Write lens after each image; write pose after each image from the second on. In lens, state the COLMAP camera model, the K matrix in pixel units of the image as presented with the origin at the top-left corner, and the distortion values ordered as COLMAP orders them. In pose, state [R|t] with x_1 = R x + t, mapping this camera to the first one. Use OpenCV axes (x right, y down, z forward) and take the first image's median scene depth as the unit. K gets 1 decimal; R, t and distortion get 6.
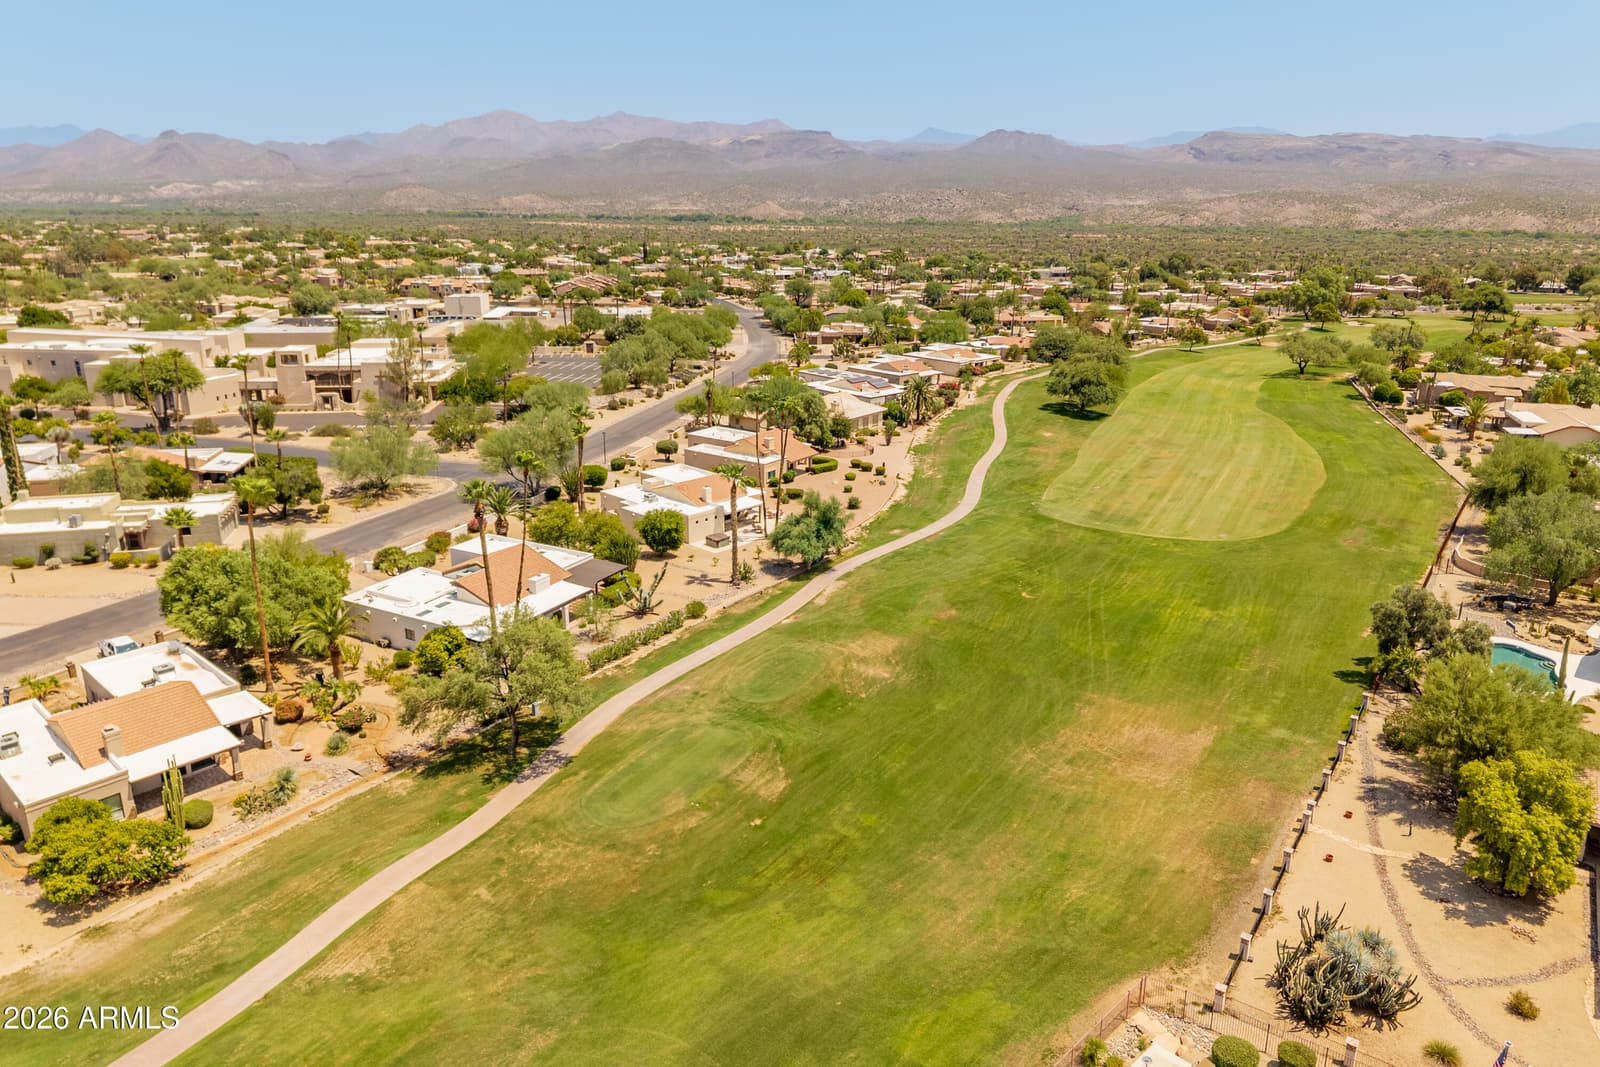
lens RADIAL K [[1071.9, 0, 800.5], [0, 1071.9, 496.2], [0, 0, 1]] dist [0.020540, -0.018172]
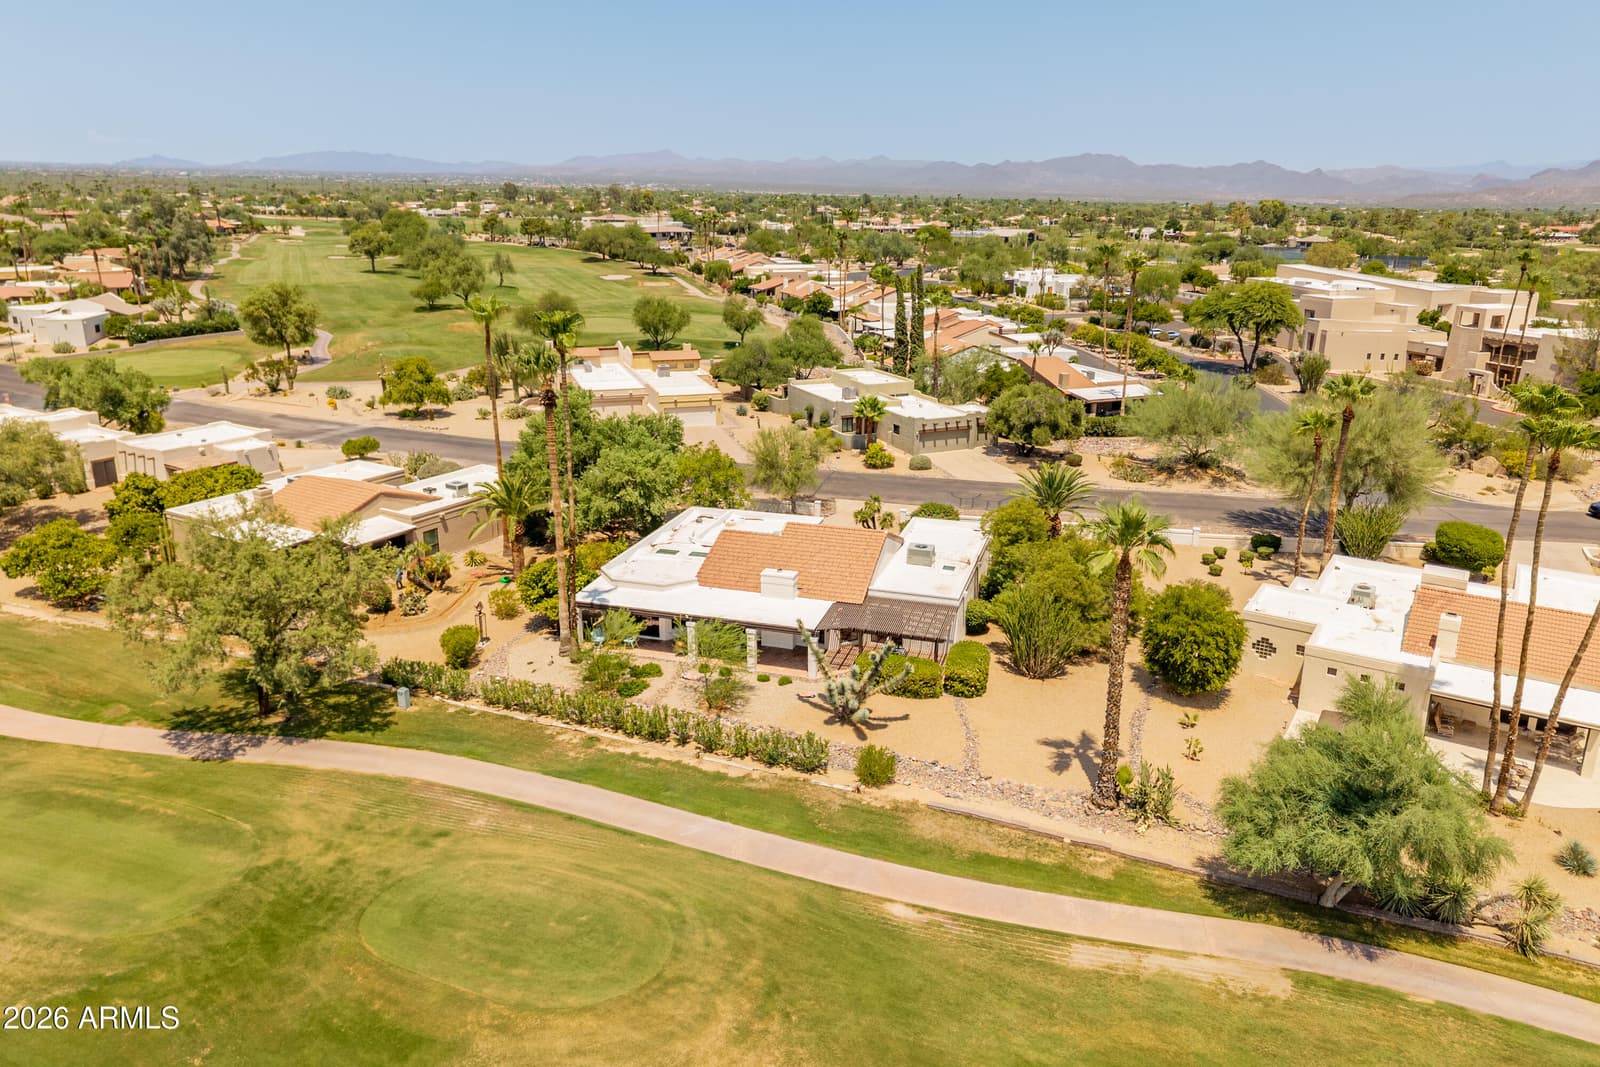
lens RADIAL K [[1071.9, 0, 799.0], [0, 1071.9, 504.0], [0, 0, 1]] dist [0.020540, -0.018172]
pose [[0.192076, 0.268104, -0.944048, 0.170618], [-0.269075, 0.939483, 0.212061, -0.049717], [0.943772, 0.213288, 0.252592, 0.485160]]
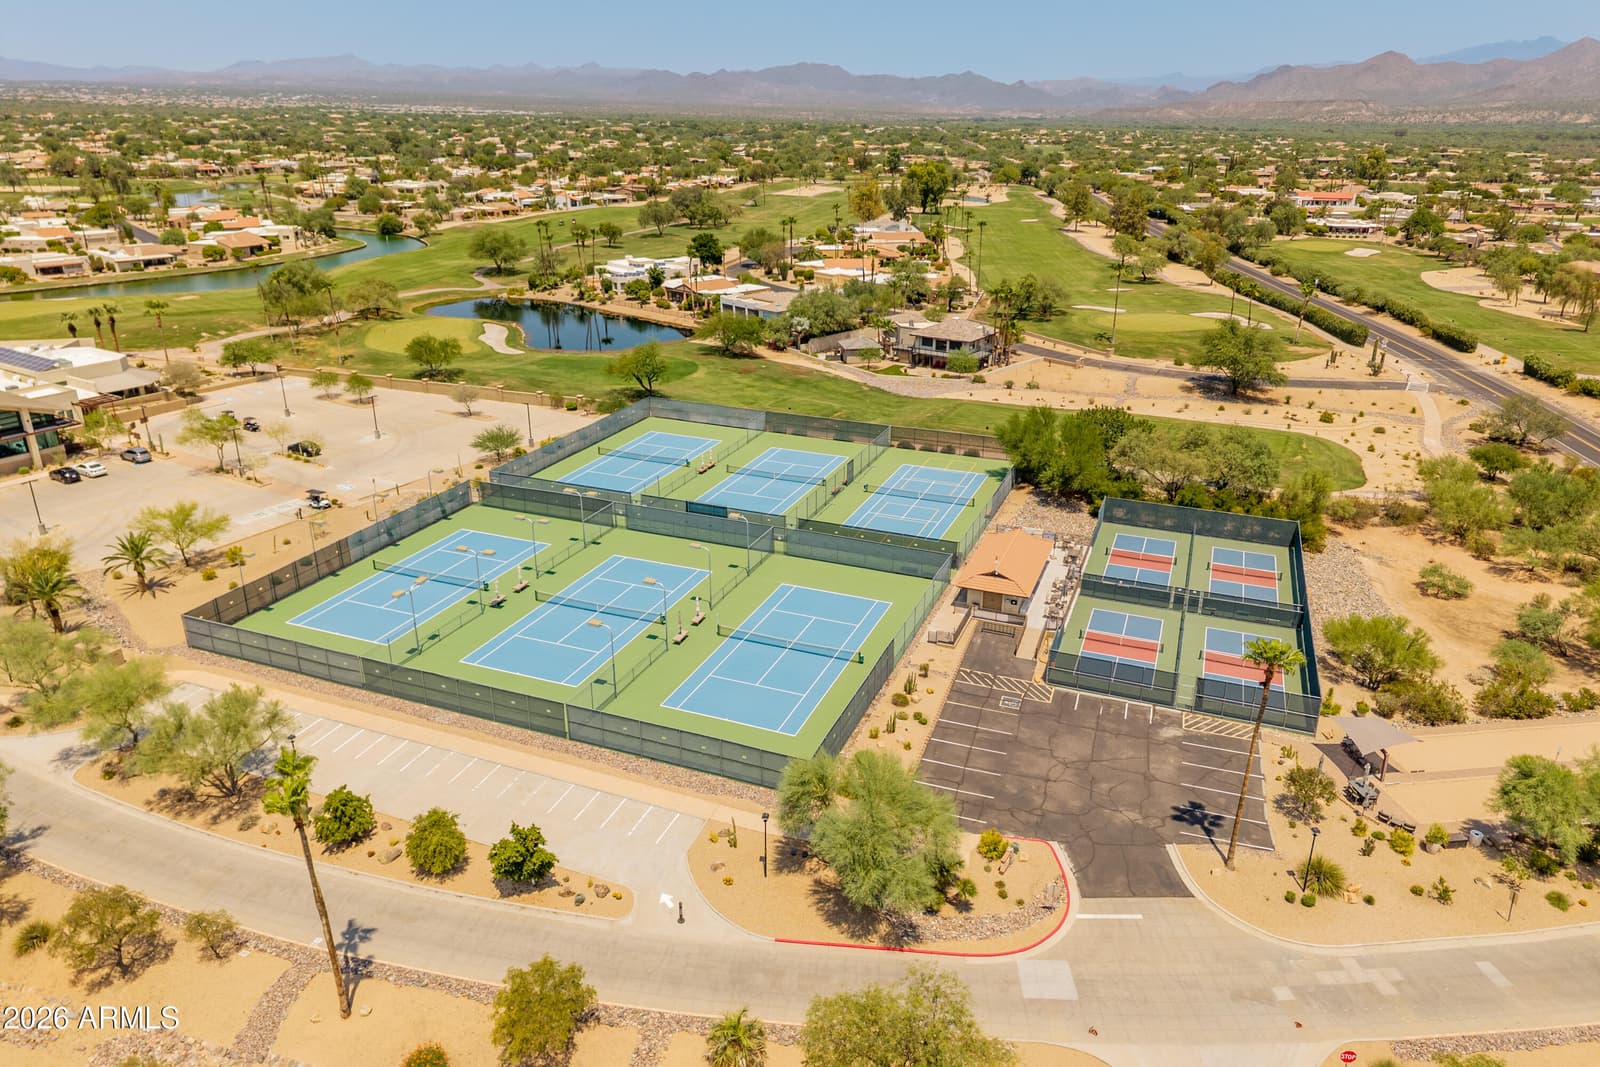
lens RADIAL K [[1071.9, 0, 803.6], [0, 1071.9, 527.2], [0, 0, 1]] dist [0.020540, -0.018172]
pose [[0.425178, 0.327020, -0.843968, -1.439201], [-0.245593, 0.939149, 0.240174, -0.496460], [0.871153, 0.105156, 0.479619, 1.648918]]
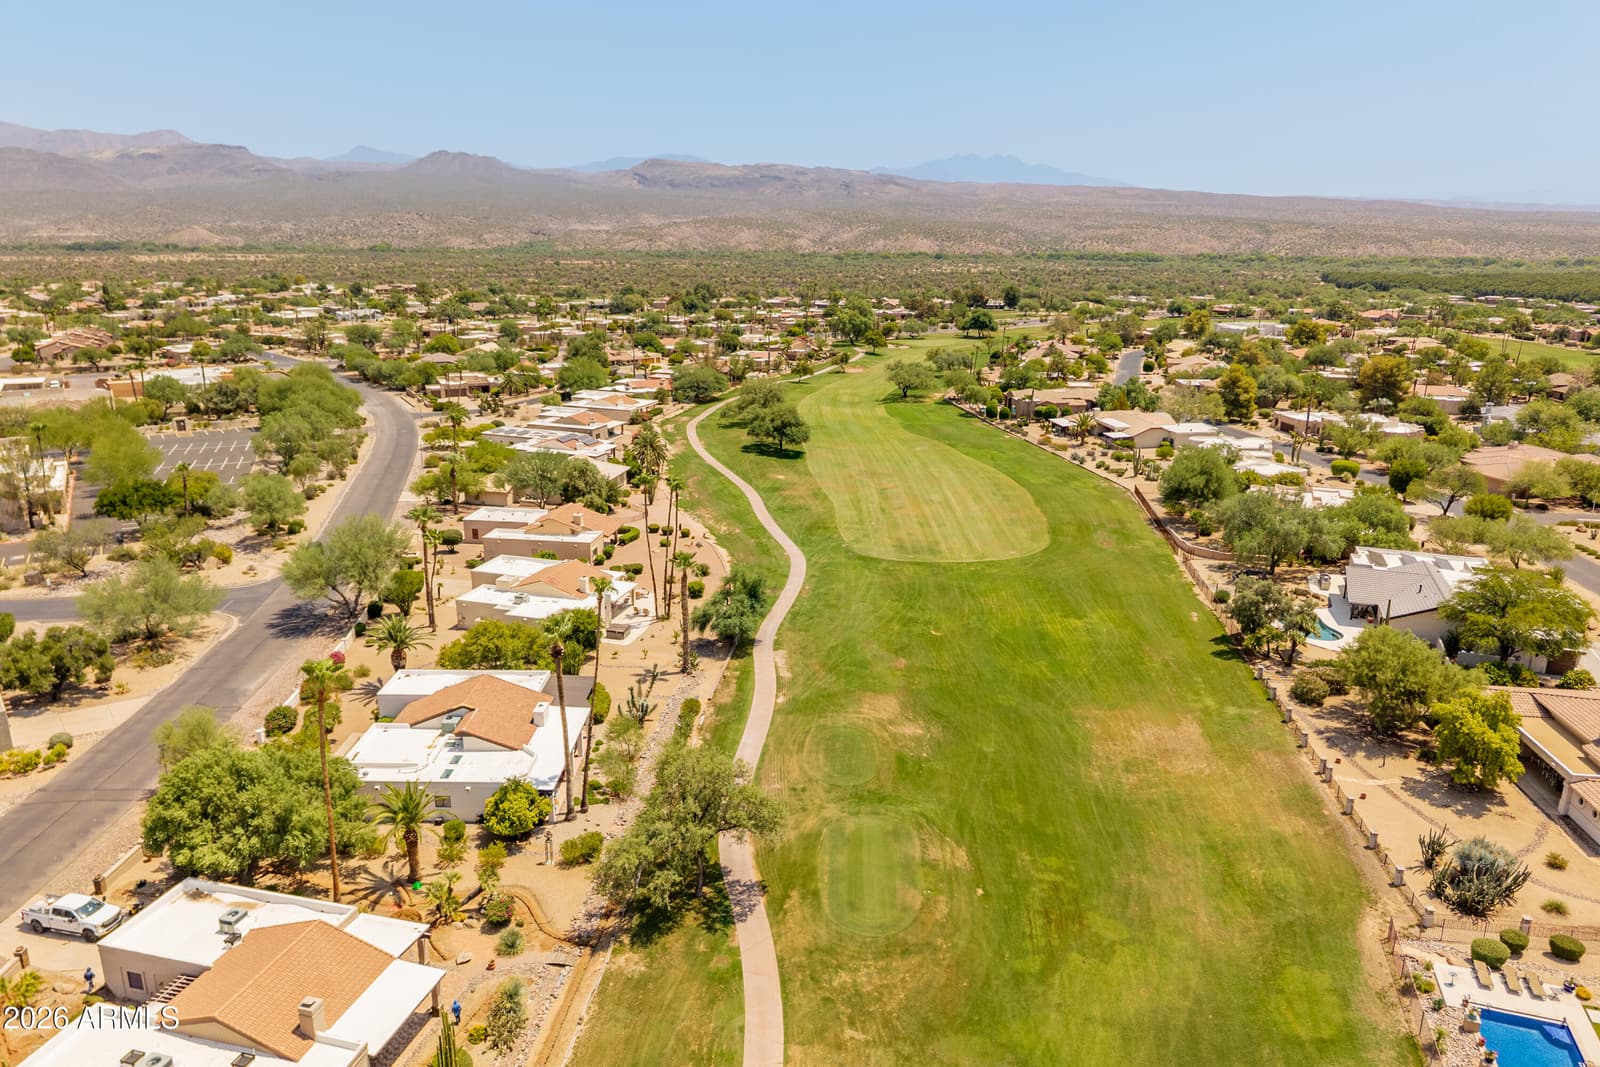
lens RADIAL K [[1071.9, 0, 799.5], [0, 1071.9, 520.3], [0, 0, 1]] dist [0.020540, -0.018172]
pose [[0.885057, -0.125236, 0.448320, -0.250165], [0.124647, 0.991718, 0.030957, -0.047777], [-0.448484, 0.028483, 0.893337, 0.042136]]
